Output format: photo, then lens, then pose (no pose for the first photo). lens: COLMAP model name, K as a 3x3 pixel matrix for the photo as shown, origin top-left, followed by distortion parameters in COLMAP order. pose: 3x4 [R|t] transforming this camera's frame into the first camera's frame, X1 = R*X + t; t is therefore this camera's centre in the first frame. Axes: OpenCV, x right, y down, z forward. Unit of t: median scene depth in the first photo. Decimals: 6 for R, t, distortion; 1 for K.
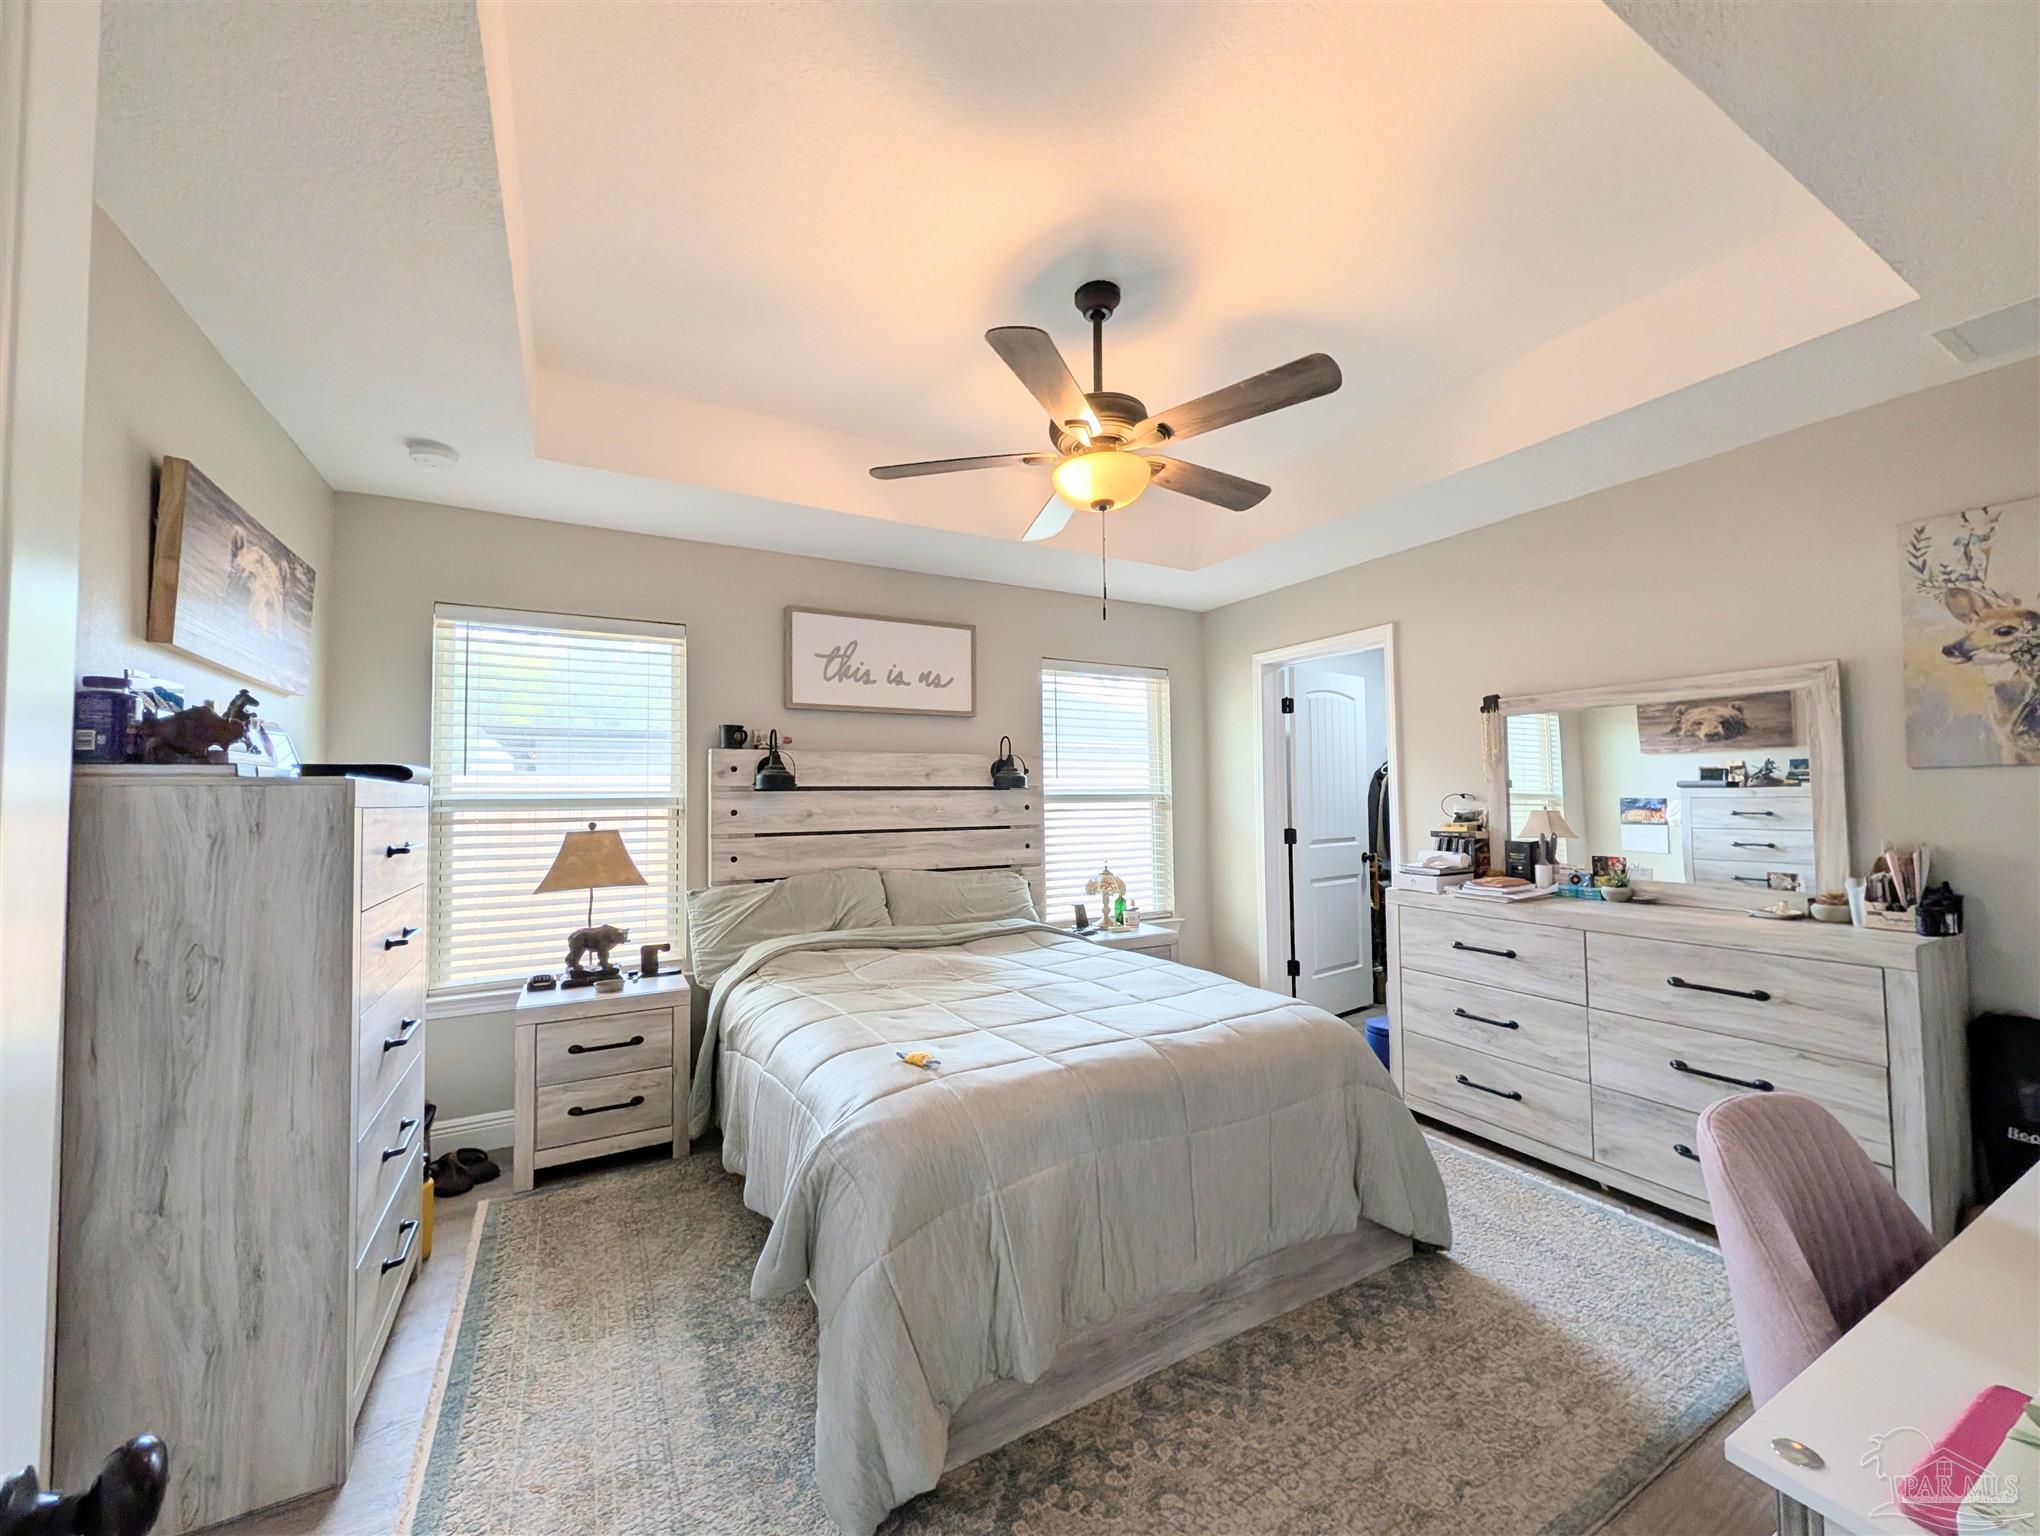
lens RADIAL K [[784.2, 0, 1012.0], [0, 784.2, 766.3], [0, 0, 1]] dist [0.001780, 0.000092]
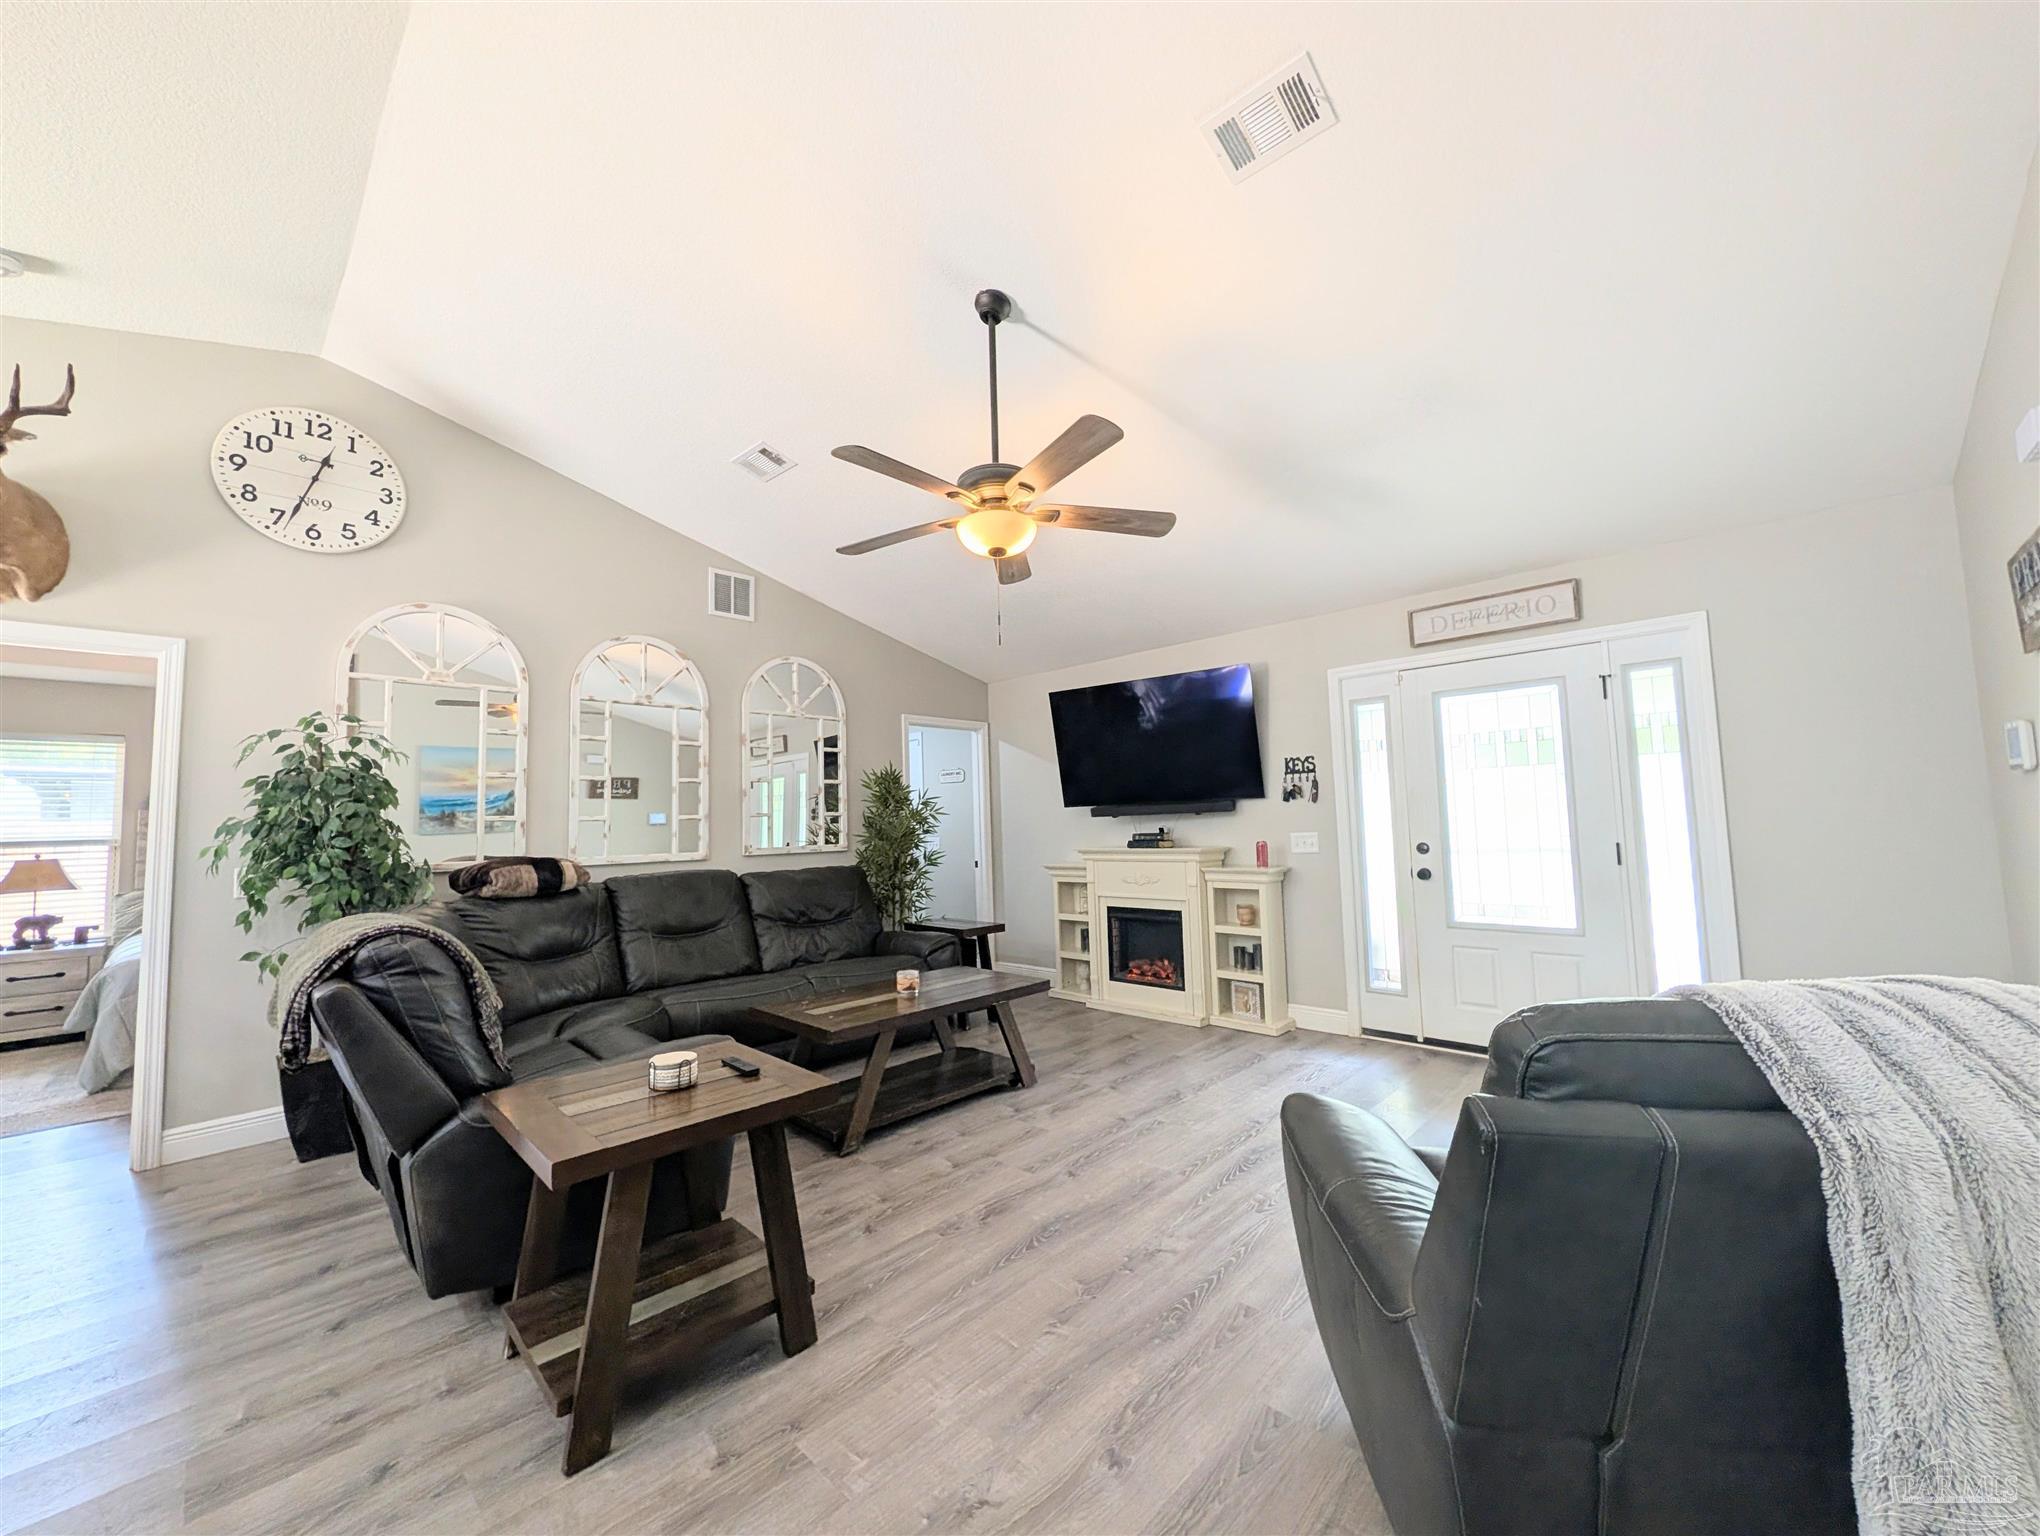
lens RADIAL K [[784.2, 0, 1019.6], [0, 784.2, 769.6], [0, 0, 1]] dist [0.001780, 0.000092]
pose [[0.953085, 0.008101, 0.302593, 1.003894], [0.004192, 0.999193, -0.039954, -0.038162], [-0.302673, 0.039348, 0.952282, -1.316115]]
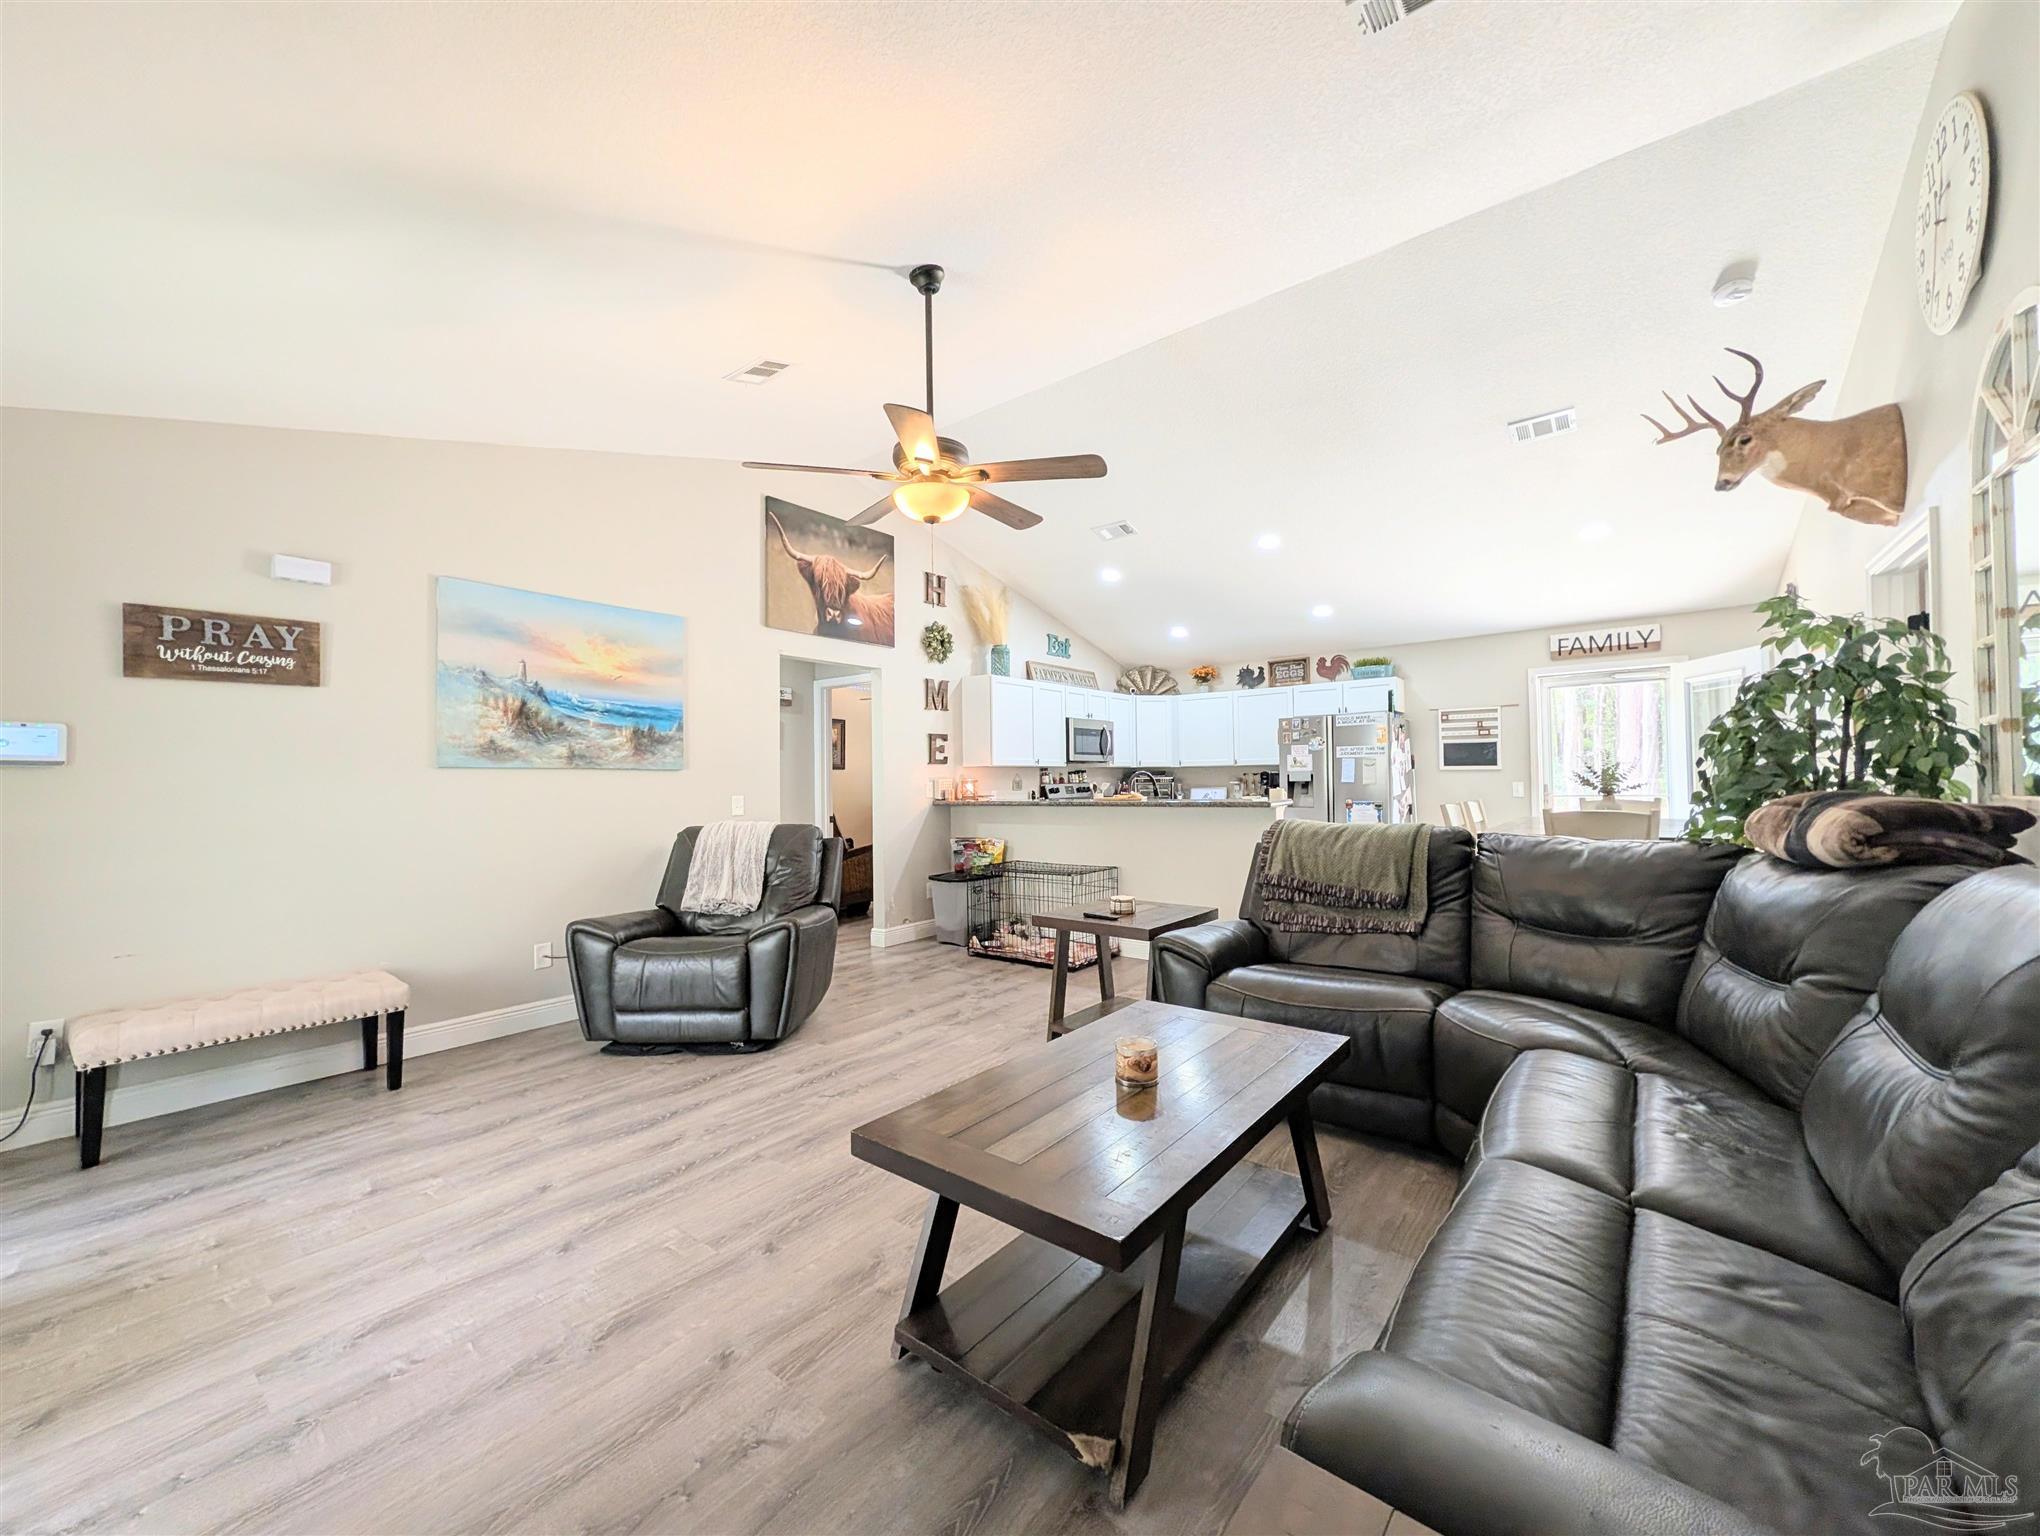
lens RADIAL K [[784.2, 0, 1018.7], [0, 784.2, 768.8], [0, 0, 1]] dist [0.001780, 0.000092]
pose [[-0.918208, 0.020169, -0.395586, 1.534647], [0.041461, 0.998111, -0.045346, 0.026751], [0.393924, -0.058039, -0.917309, 0.428641]]
